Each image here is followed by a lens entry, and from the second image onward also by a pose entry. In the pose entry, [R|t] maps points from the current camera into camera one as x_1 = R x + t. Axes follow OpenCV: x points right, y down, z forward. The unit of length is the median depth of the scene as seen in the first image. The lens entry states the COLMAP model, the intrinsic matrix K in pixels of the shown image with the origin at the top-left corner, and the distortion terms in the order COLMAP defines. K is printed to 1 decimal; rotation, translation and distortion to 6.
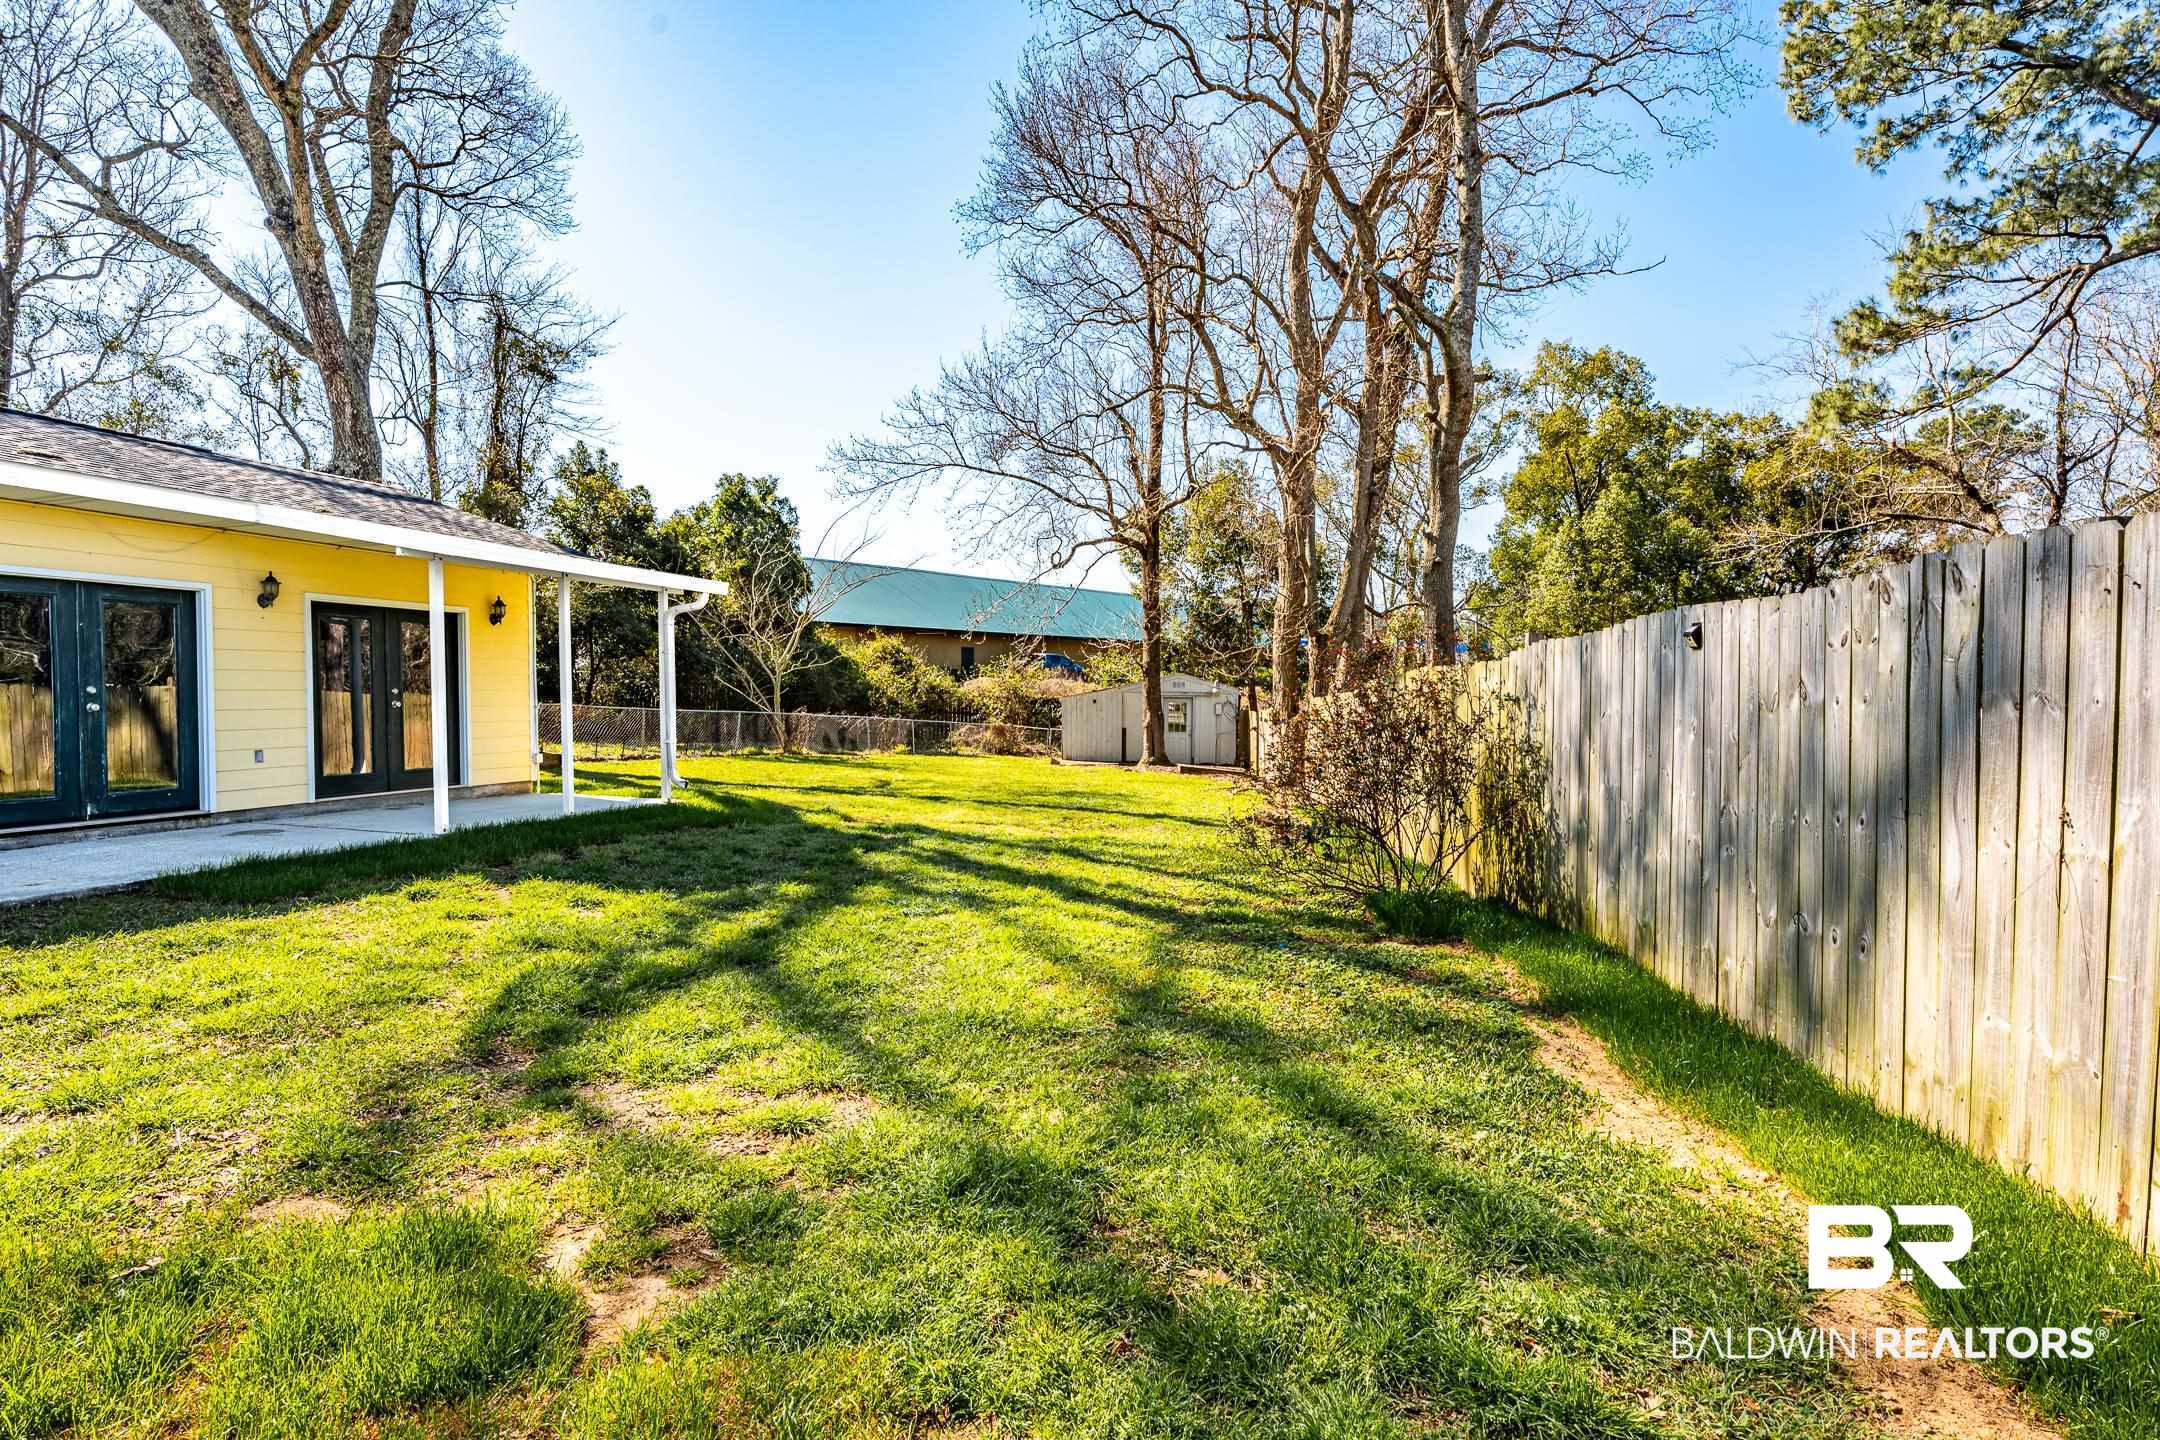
lens RADIAL K [[1056.6, 0, 1081.0], [0, 1056.6, 721.6], [0, 0, 1]] dist [0.002327, 0.000189]
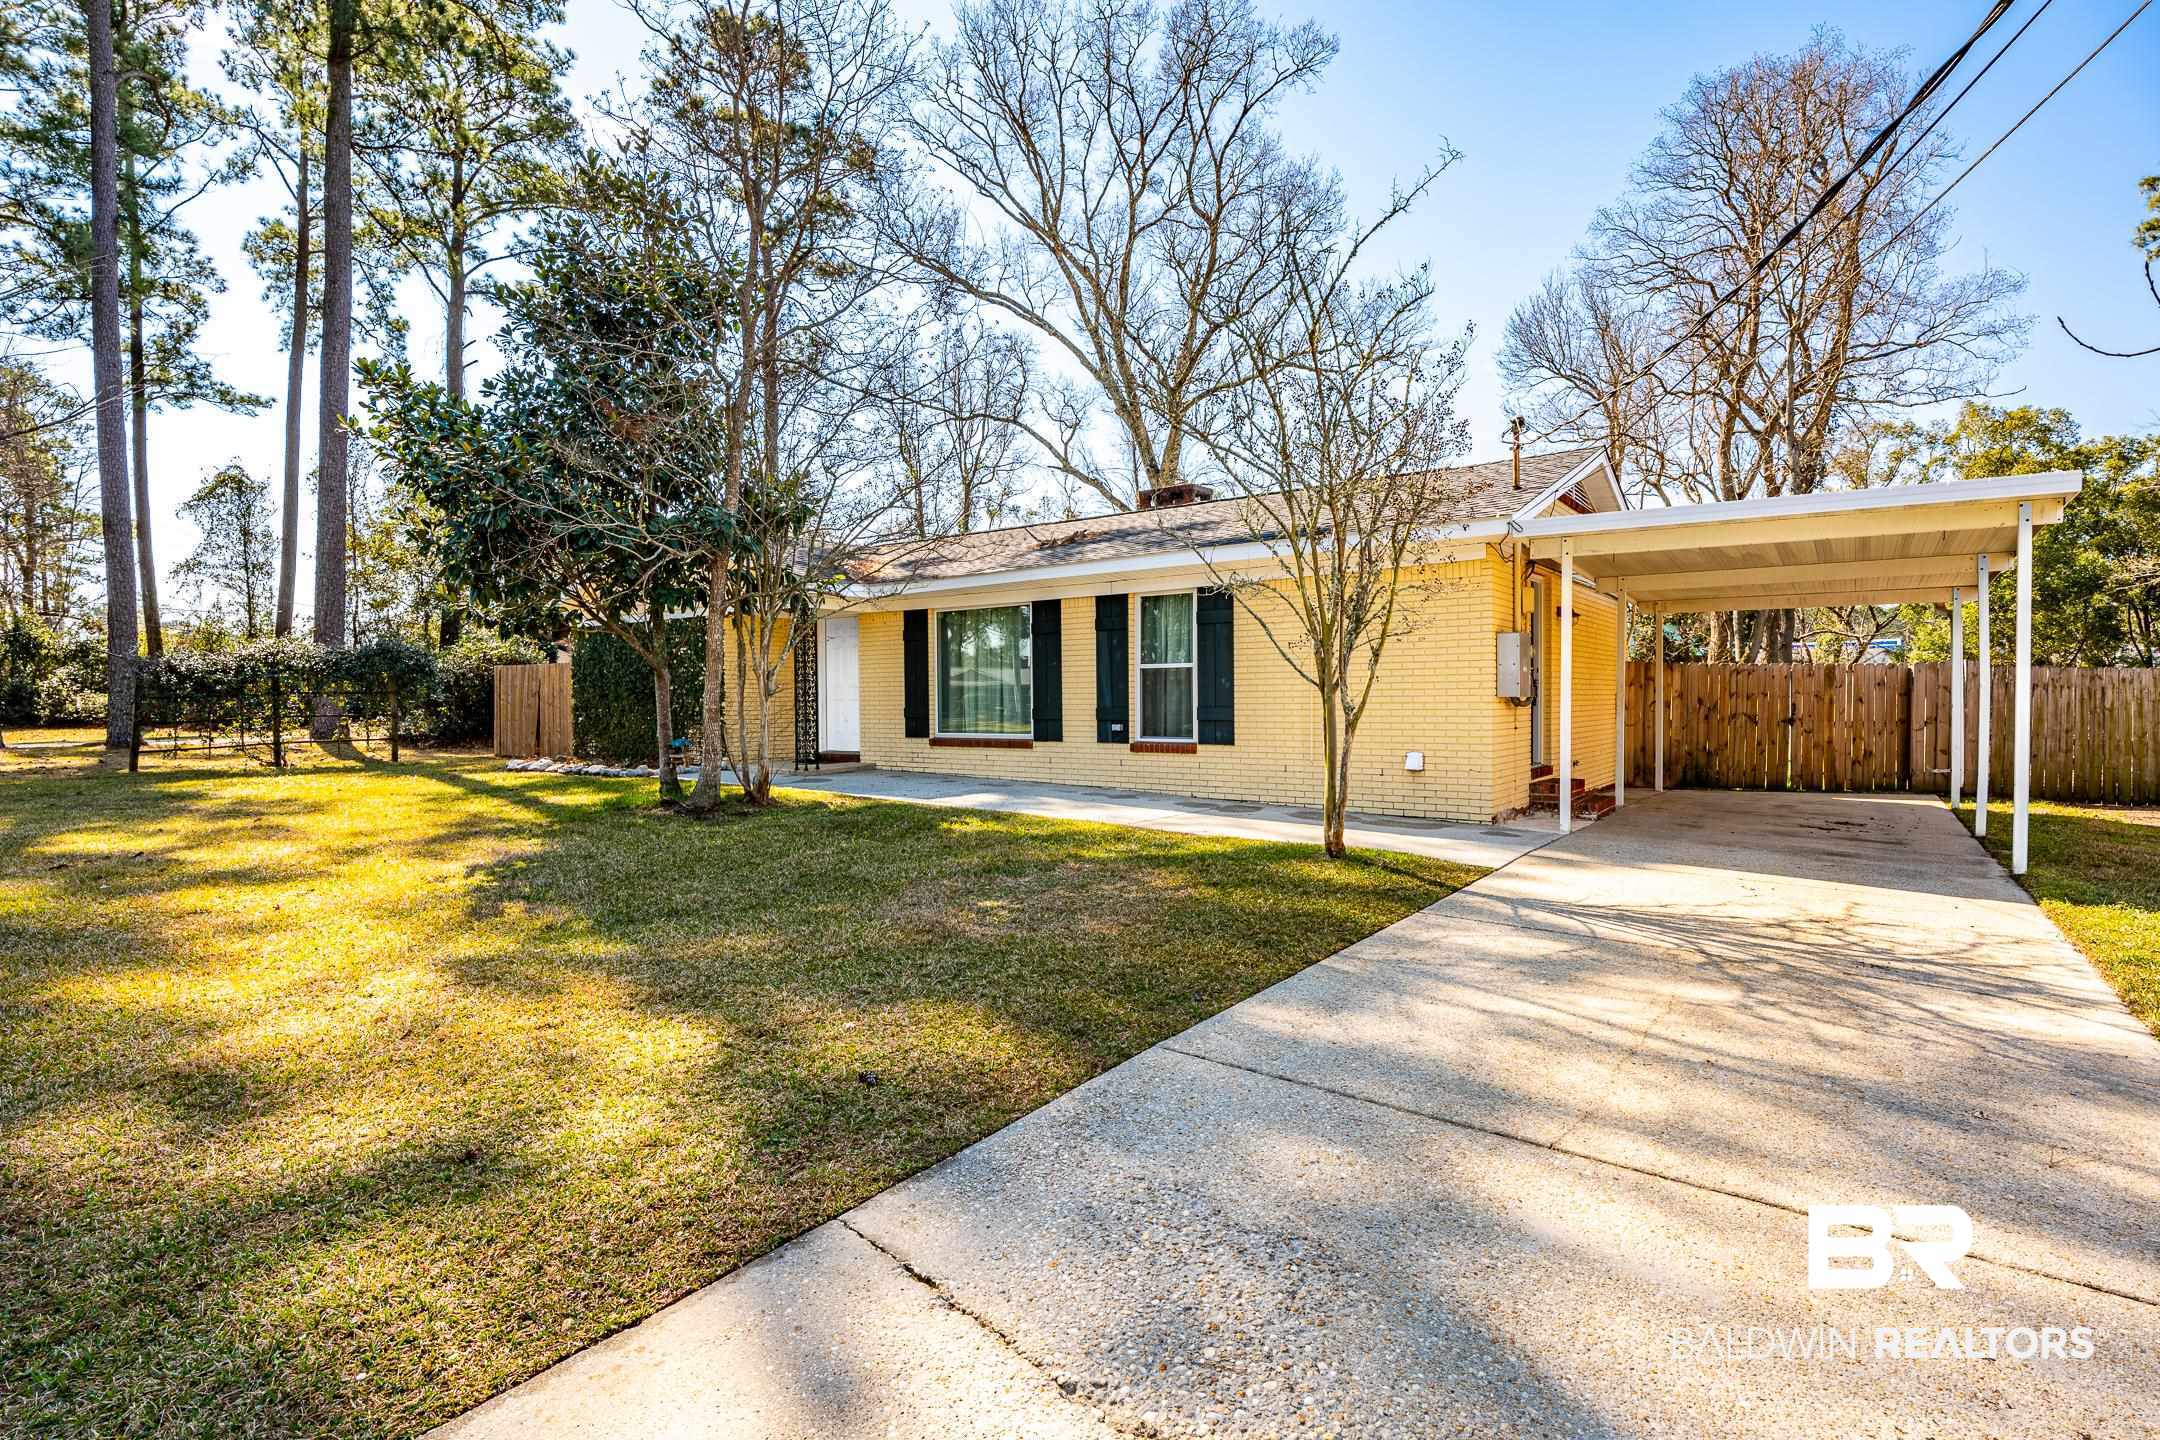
lens RADIAL K [[1056.6, 0, 1079.0], [0, 1056.6, 715.8], [0, 0, 1]] dist [0.002327, 0.000189]
pose [[0.933458, -0.000394, -0.358687, -0.085949], [0.001624, 0.999994, 0.003126, -0.000671], [0.358683, -0.003500, 0.933453, -0.534238]]
